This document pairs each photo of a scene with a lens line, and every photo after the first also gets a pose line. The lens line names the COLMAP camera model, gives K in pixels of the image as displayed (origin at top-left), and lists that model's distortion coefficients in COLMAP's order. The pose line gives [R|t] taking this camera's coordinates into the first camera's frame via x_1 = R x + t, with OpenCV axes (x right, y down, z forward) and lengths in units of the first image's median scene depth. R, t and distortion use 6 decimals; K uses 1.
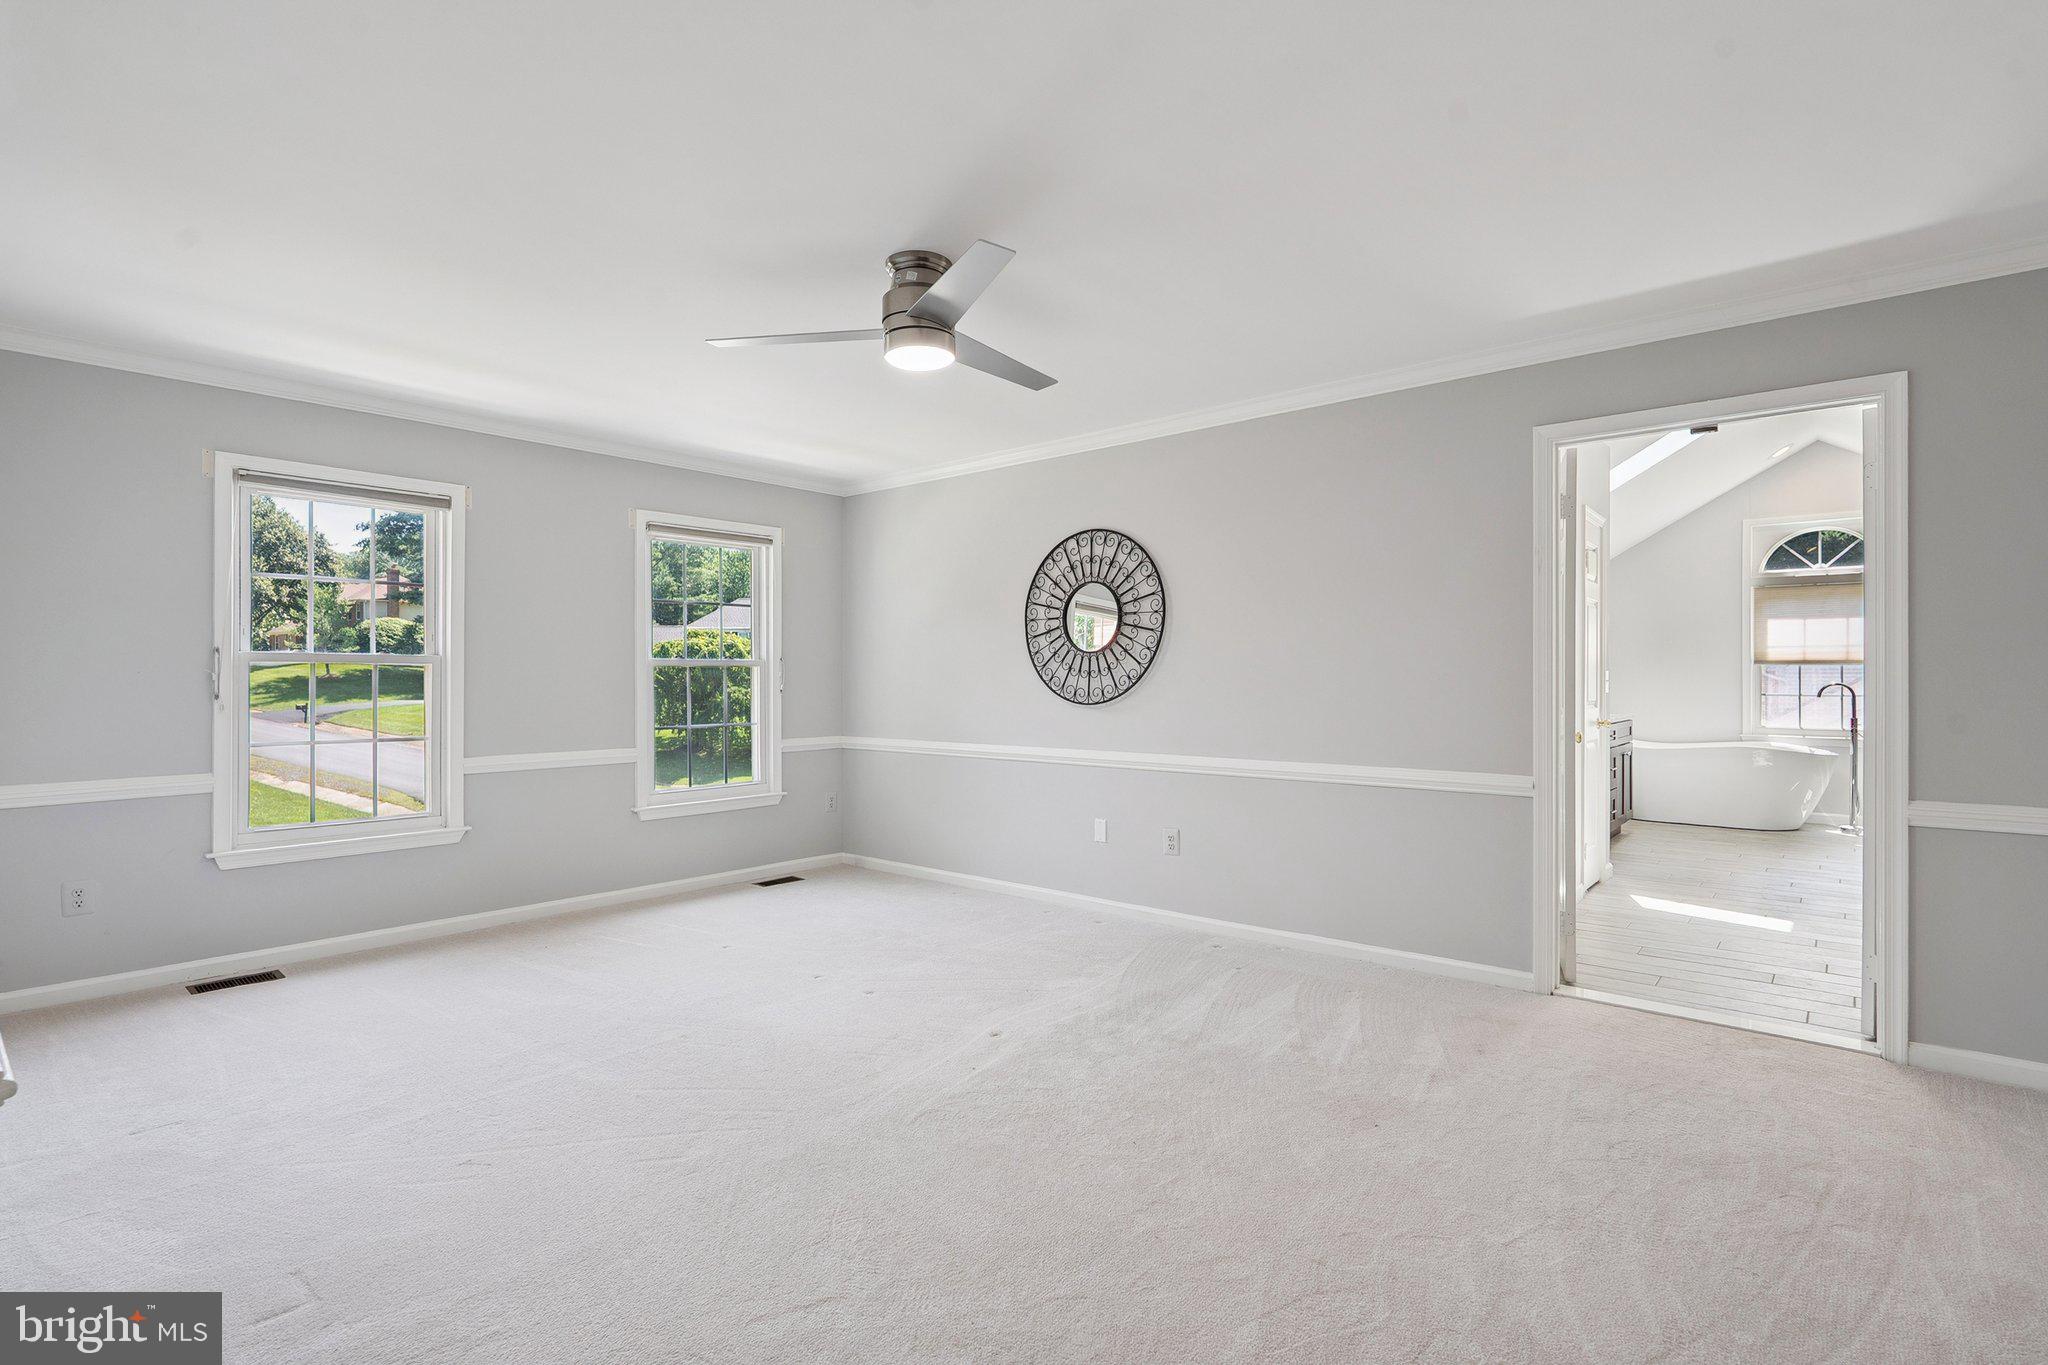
lens RADIAL K [[976.0, 0, 1031.4], [0, 976.0, 680.7], [0, 0, 1]] dist [0.003296, 0.000392]
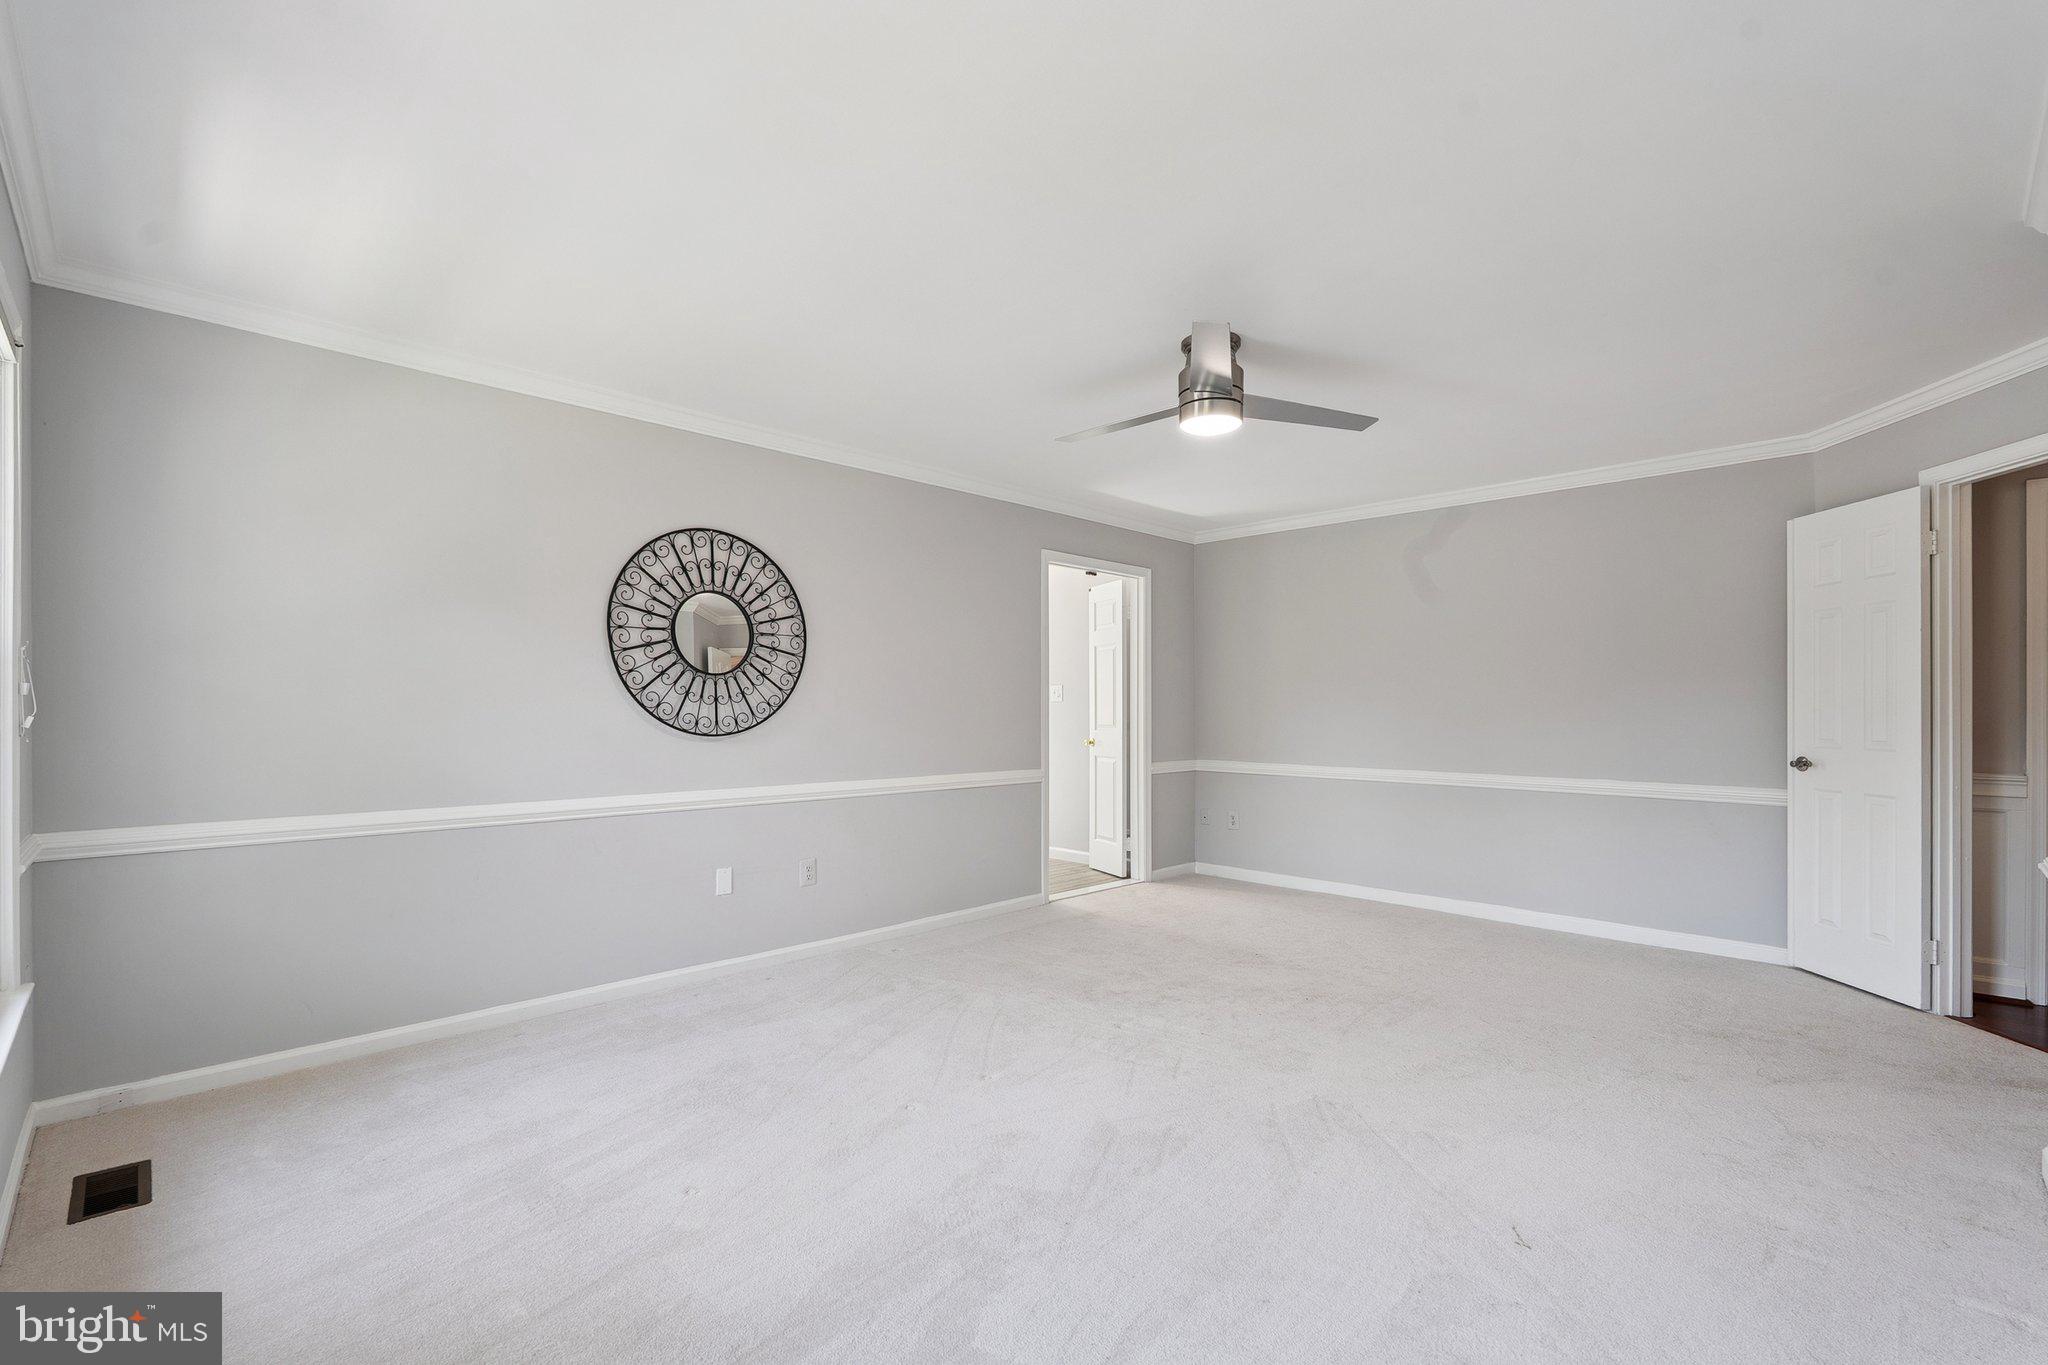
lens RADIAL K [[923.1, 0, 1026.8], [0, 923.1, 699.1], [0, 0, 1]] dist [-0.001914, 0.000008]
pose [[0.069808, 0.010079, 0.997510, -0.738482], [-0.001020, 0.999949, -0.010032, 0.000227], [-0.997560, -0.000317, 0.069815, 0.690619]]
